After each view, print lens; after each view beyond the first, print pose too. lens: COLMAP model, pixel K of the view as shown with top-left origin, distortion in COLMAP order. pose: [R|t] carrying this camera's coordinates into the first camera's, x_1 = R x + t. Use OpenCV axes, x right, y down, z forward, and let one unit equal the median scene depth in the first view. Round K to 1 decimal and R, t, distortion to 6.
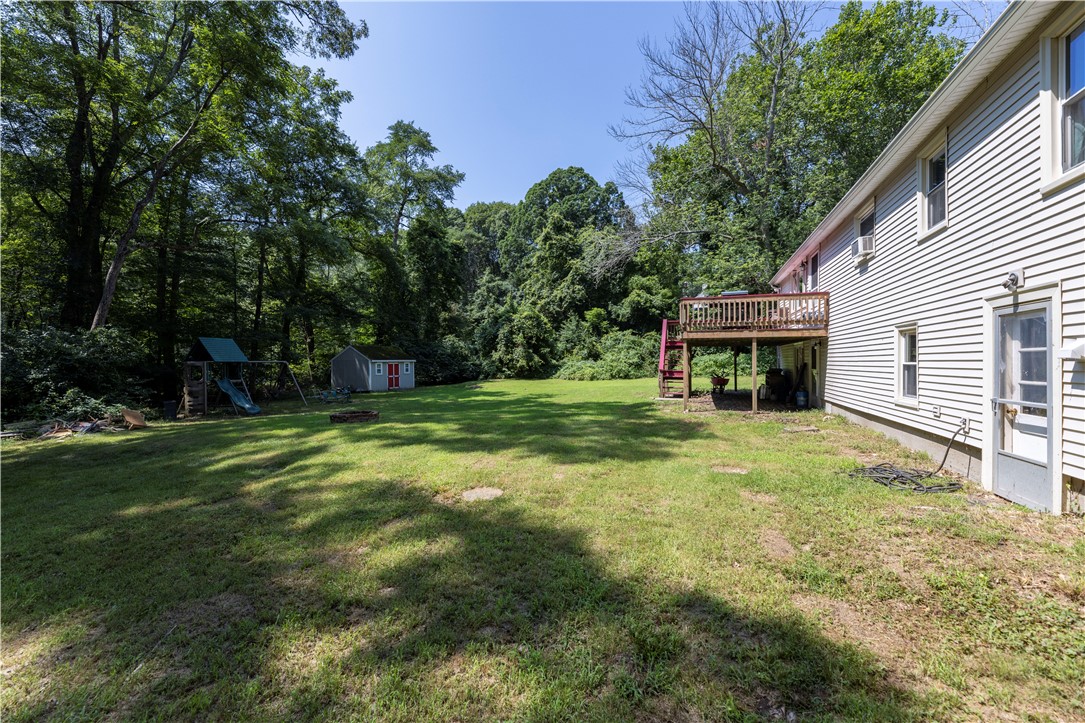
lens RADIAL K [[434.6, 0, 539.0], [0, 434.6, 361.0], [0, 0, 1]] dist [0.000930, 0.000055]
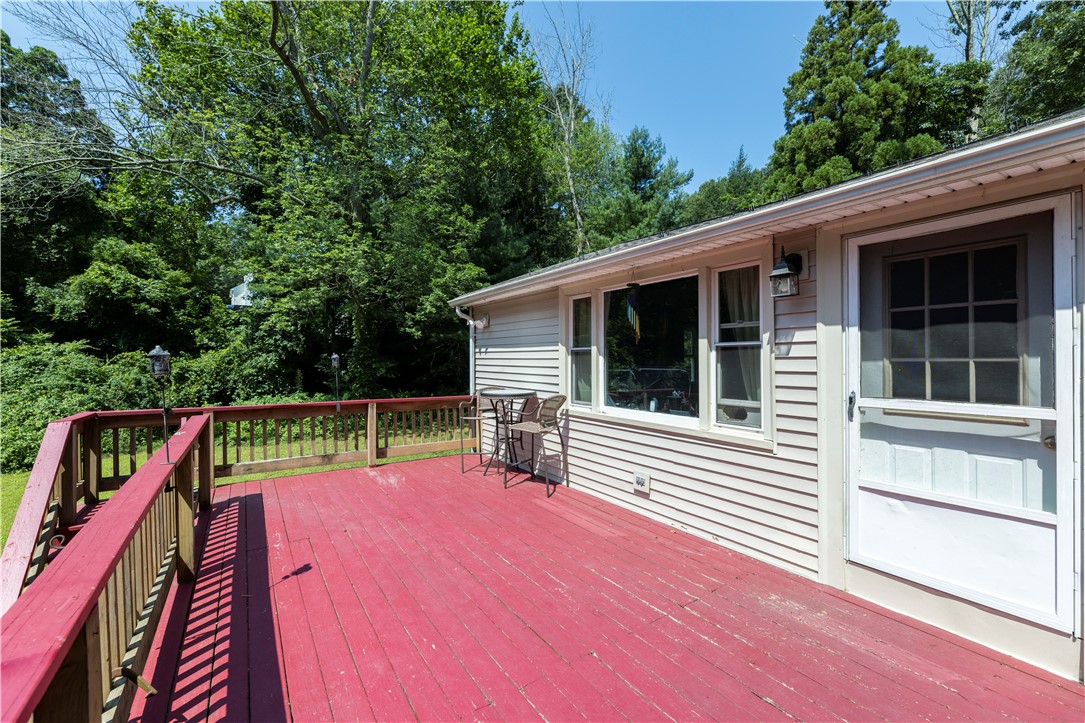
lens RADIAL K [[434.6, 0, 539.0], [0, 434.6, 361.0], [0, 0, 1]] dist [0.000930, 0.000055]
pose [[0.575329, -0.002801, 0.817917, 0.135667], [-0.001555, 0.999989, 0.004518, -0.067965], [-0.817921, -0.003872, 0.575318, 0.376488]]
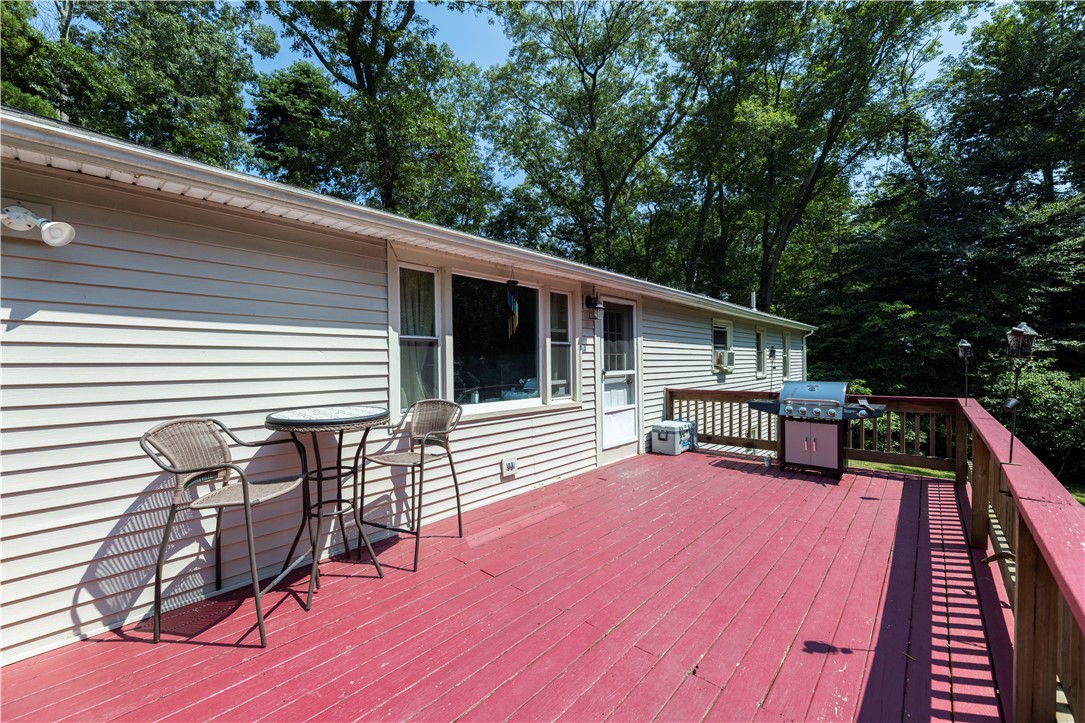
lens RADIAL K [[434.6, 0, 539.0], [0, 434.6, 361.0], [0, 0, 1]] dist [0.000930, 0.000055]
pose [[-0.929383, 0.004689, 0.369088, 0.195851], [0.005258, 0.999986, 0.000535, -0.065375], [-0.369080, 0.002438, -0.929394, 0.542754]]
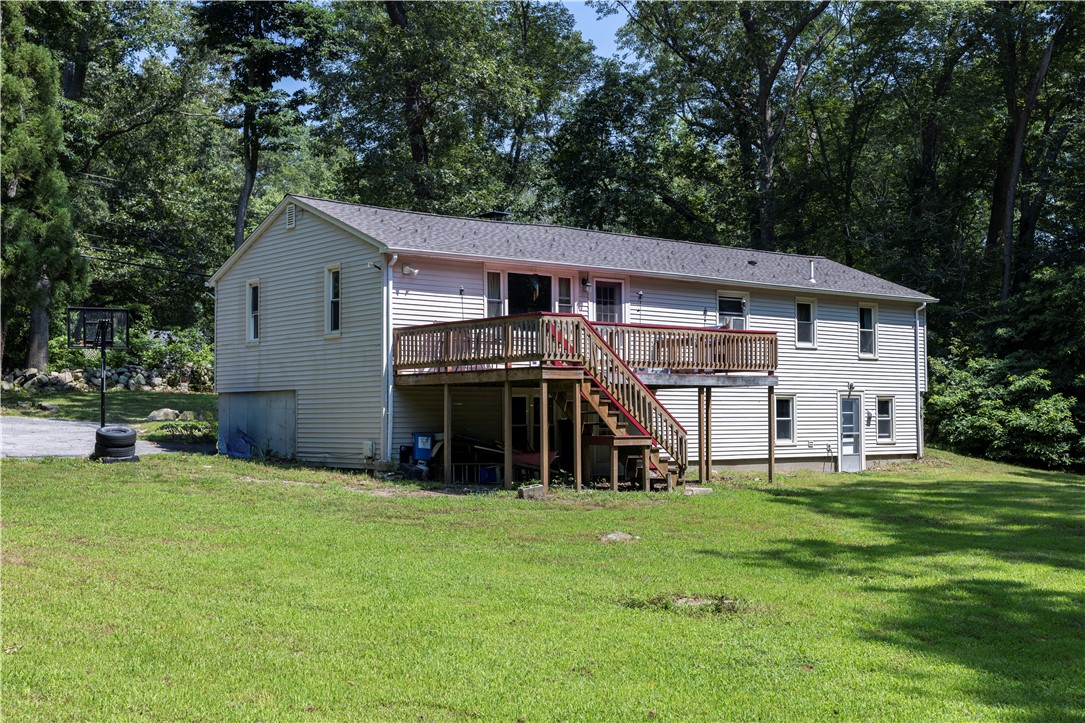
lens RADIAL K [[1336.9, 0, 544.6], [0, 1336.9, 328.0], [0, 0, 1]] dist [0.002661, -0.001587]
pose [[-0.864961, 0.039816, 0.500257, -0.172223], [0.003451, 0.997296, -0.073408, 0.006316], [-0.501827, -0.061769, -0.862760, 1.144019]]
